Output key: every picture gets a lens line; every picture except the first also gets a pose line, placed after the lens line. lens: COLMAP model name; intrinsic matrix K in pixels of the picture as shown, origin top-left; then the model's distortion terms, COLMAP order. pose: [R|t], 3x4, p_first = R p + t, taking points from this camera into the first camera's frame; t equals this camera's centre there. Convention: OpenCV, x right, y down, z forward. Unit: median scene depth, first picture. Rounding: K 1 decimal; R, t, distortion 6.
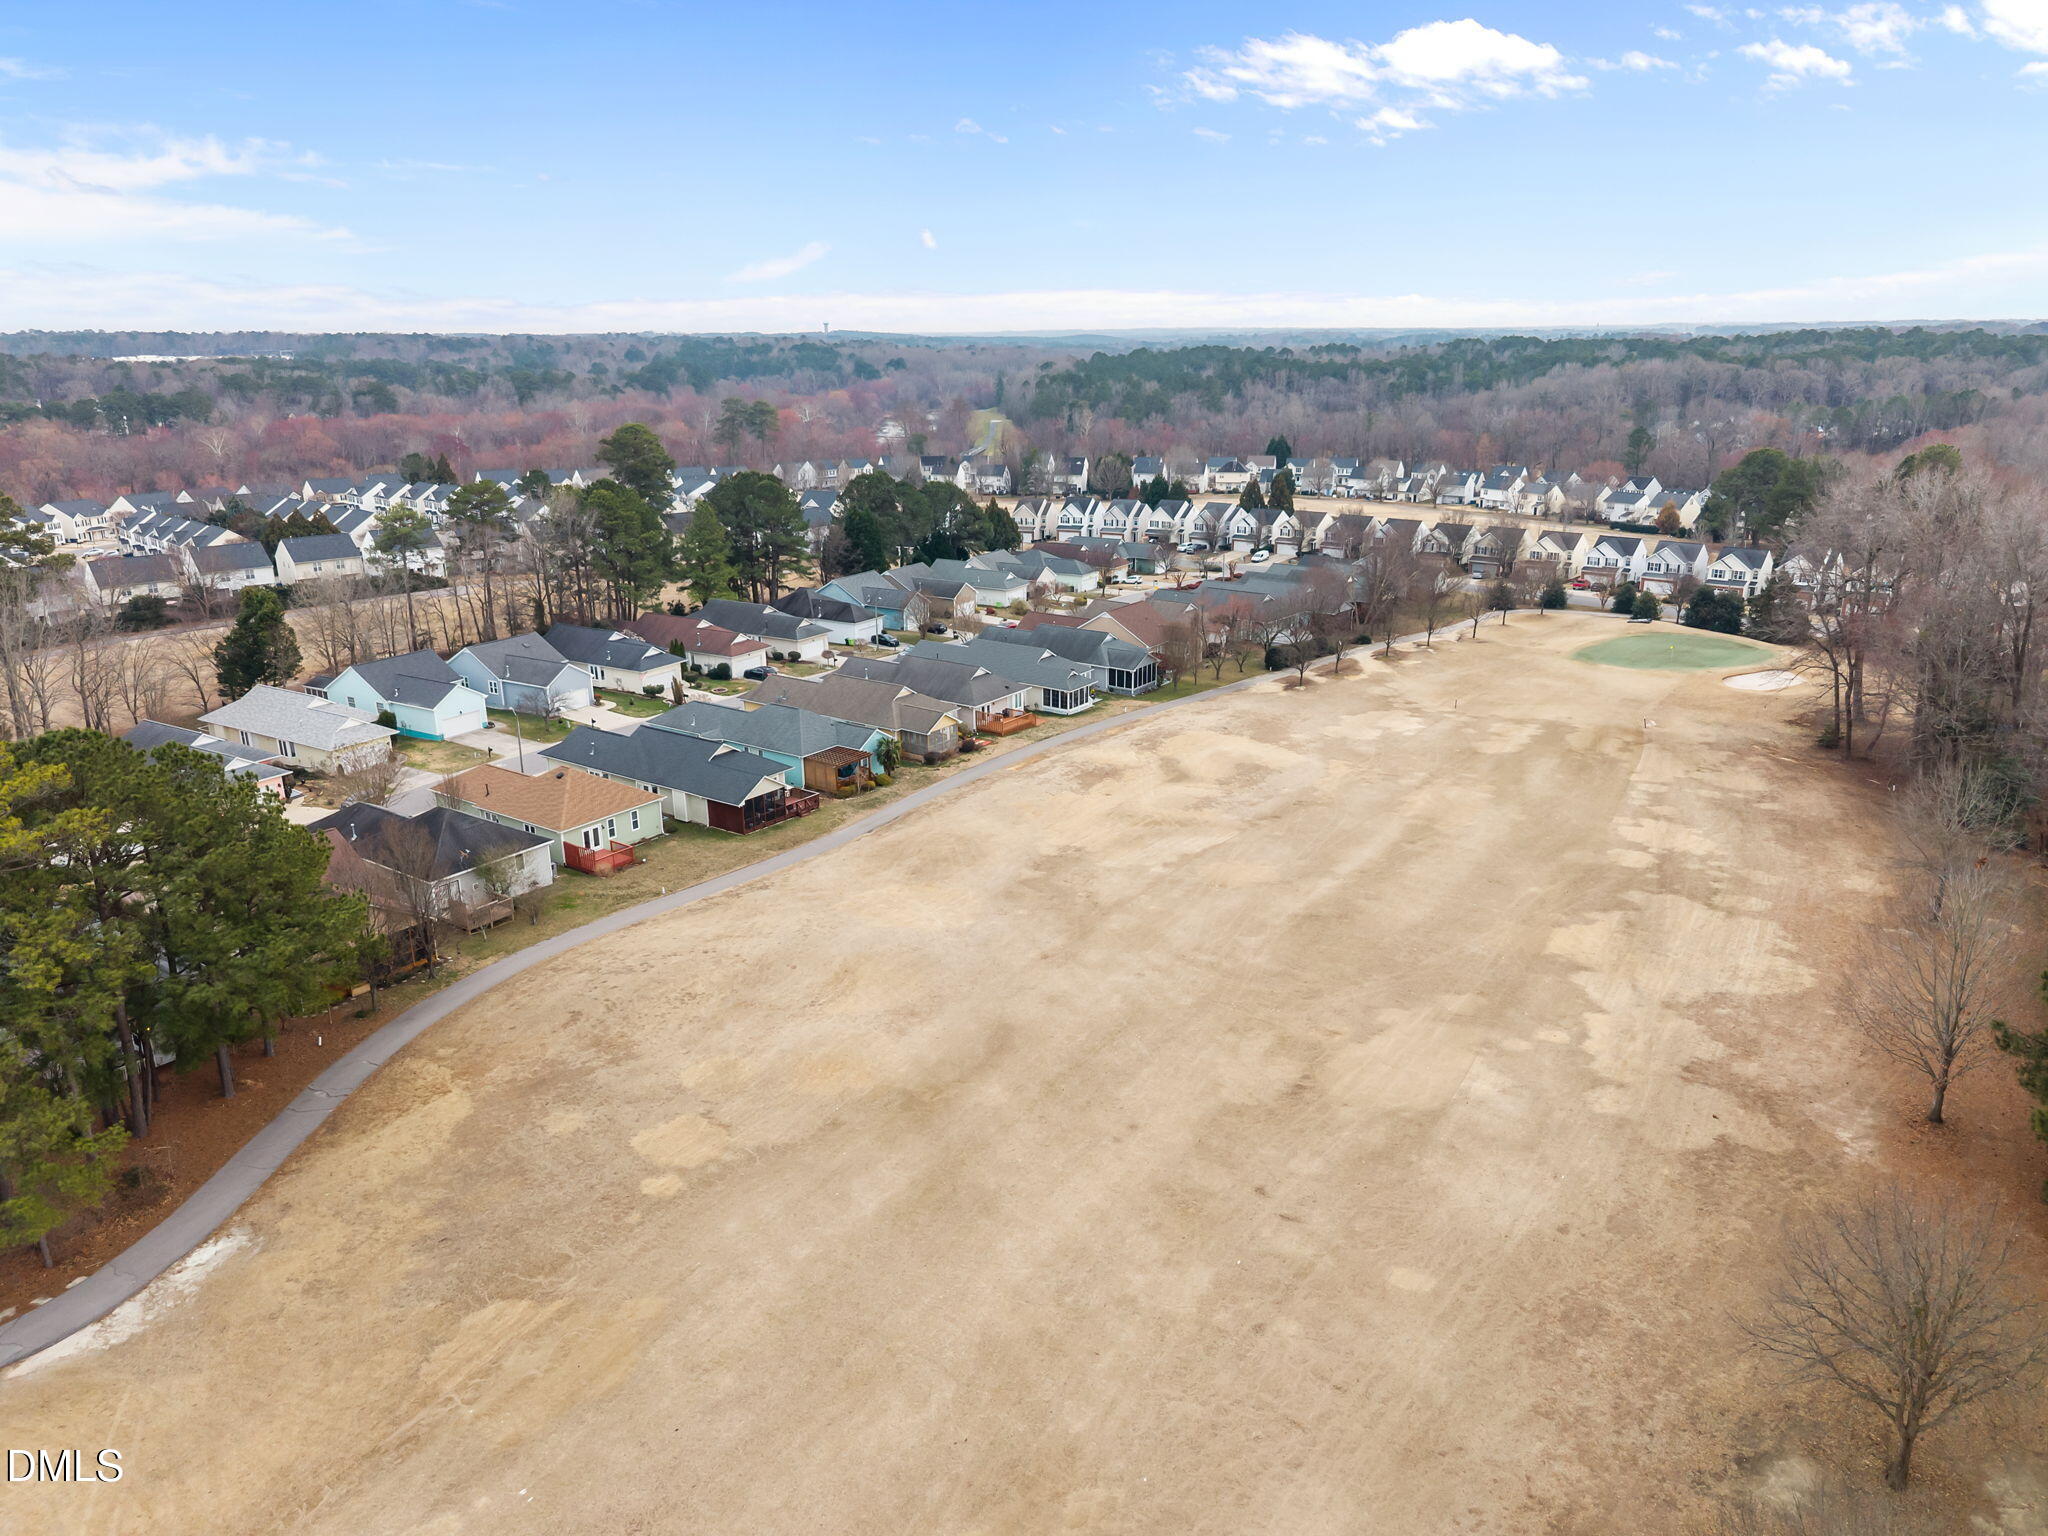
lens RADIAL K [[1381.4, 0, 1024.0], [0, 1381.4, 768.0], [0, 0, 1]] dist [0.016306, -0.015865]
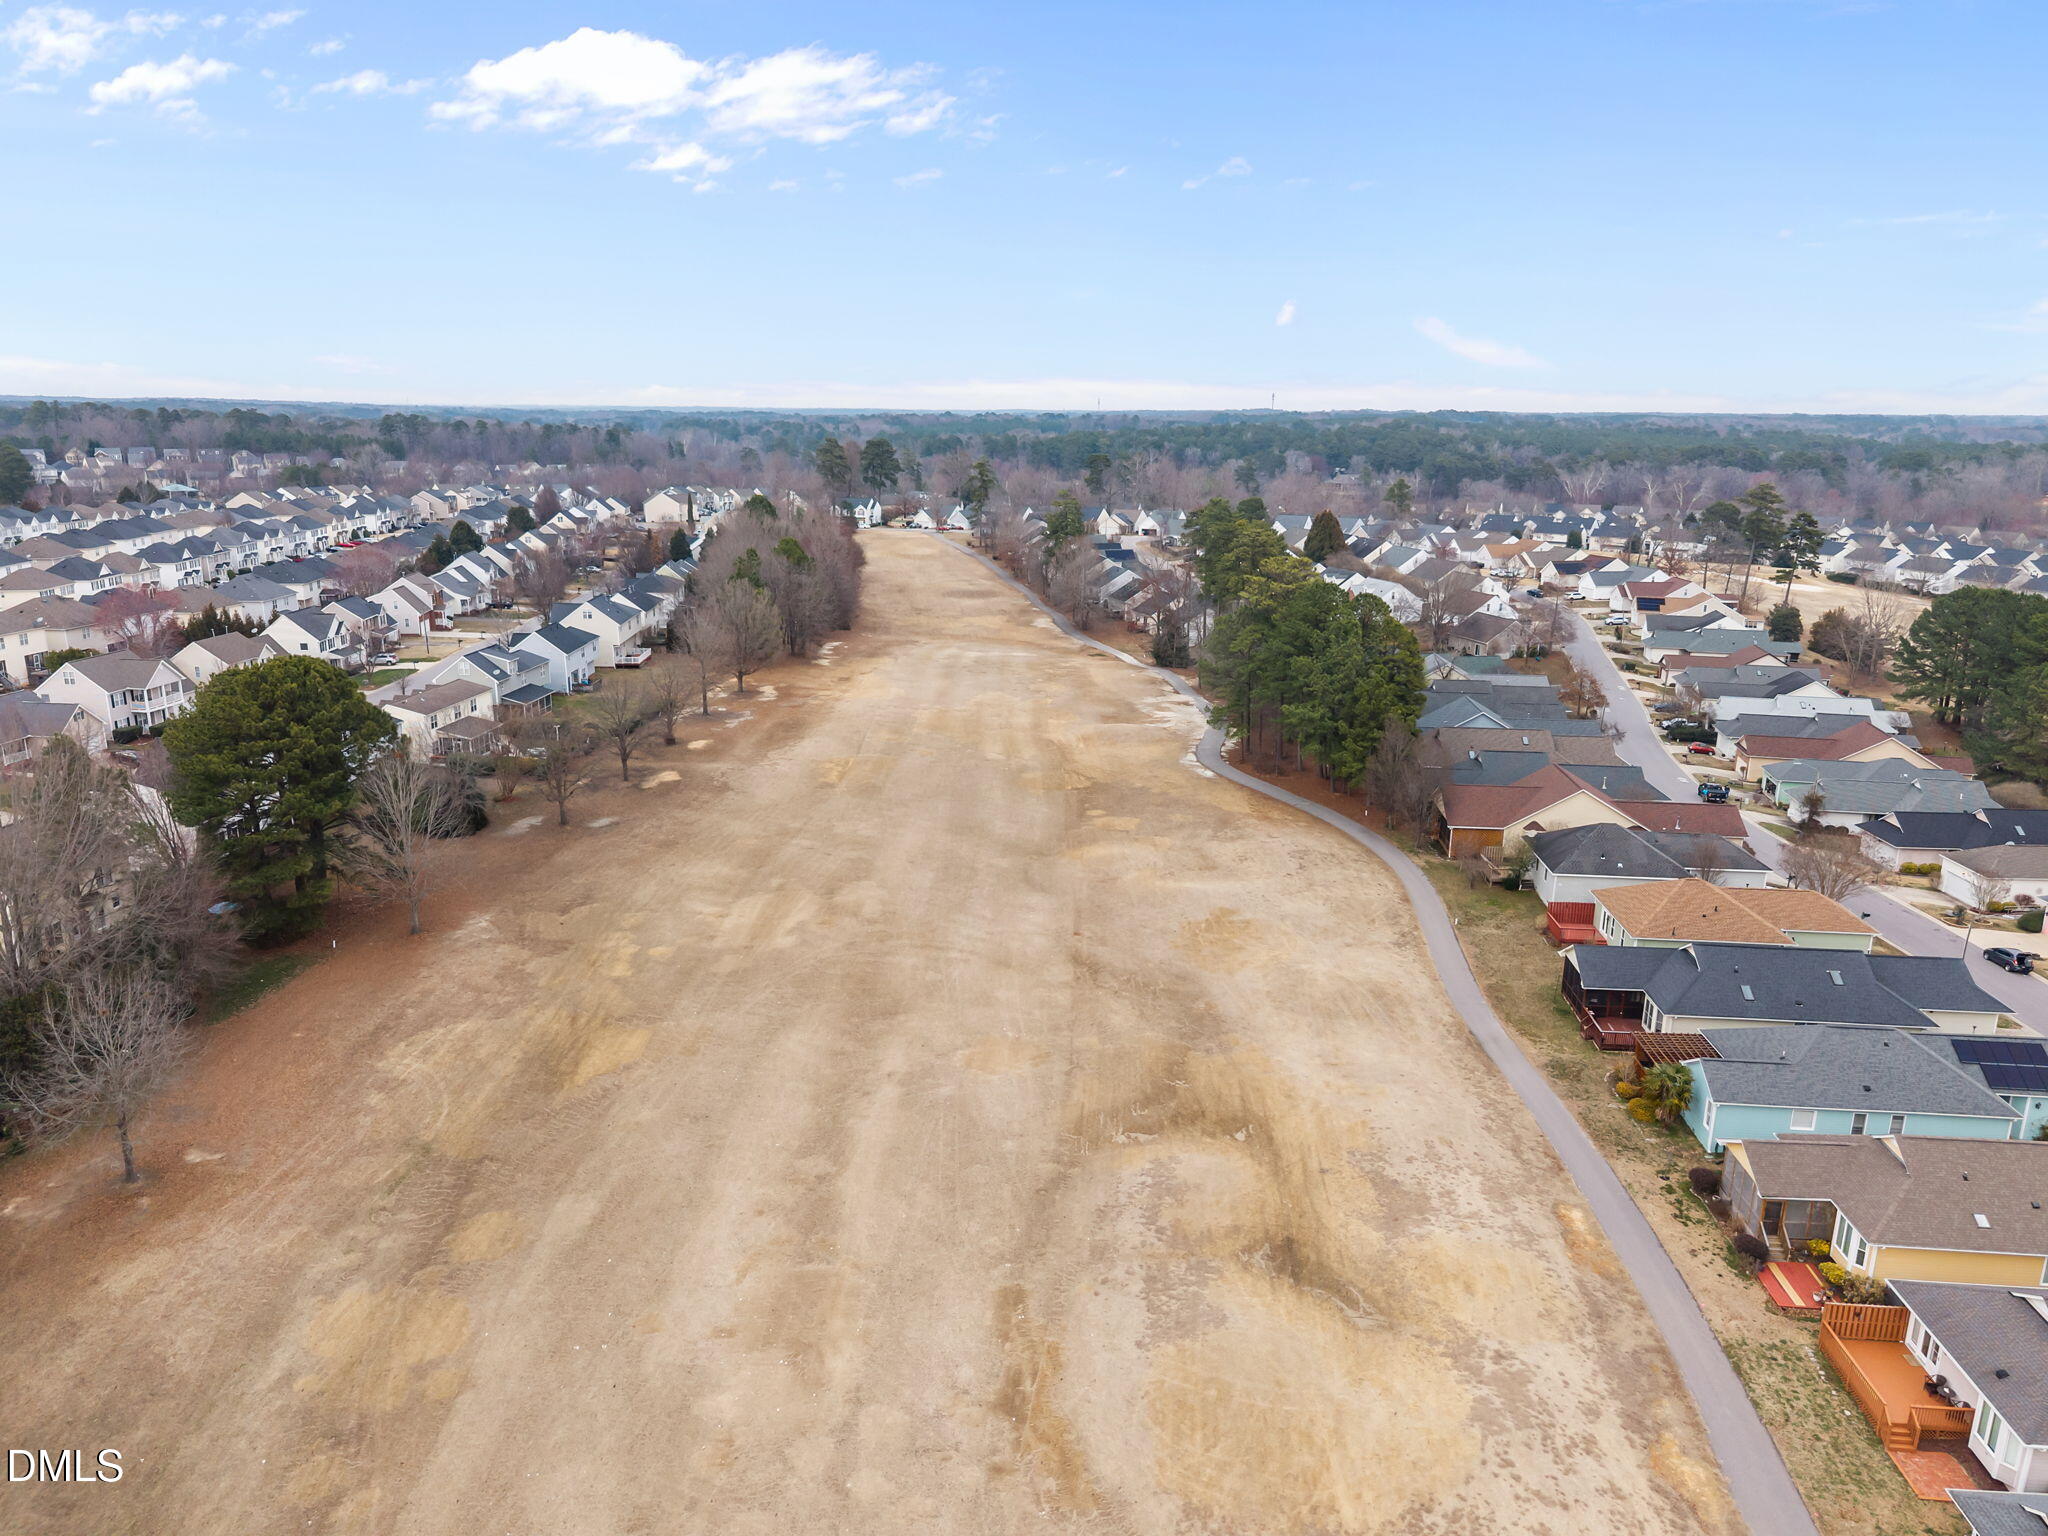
lens RADIAL K [[1381.4, 0, 1024.0], [0, 1381.4, 768.0], [0, 0, 1]] dist [0.016306, -0.015865]
pose [[-0.865342, 0.123530, -0.485719, 0.723740], [-0.152955, 0.857819, 0.490664, -0.660321], [0.477271, 0.498886, -0.723412, 2.098578]]
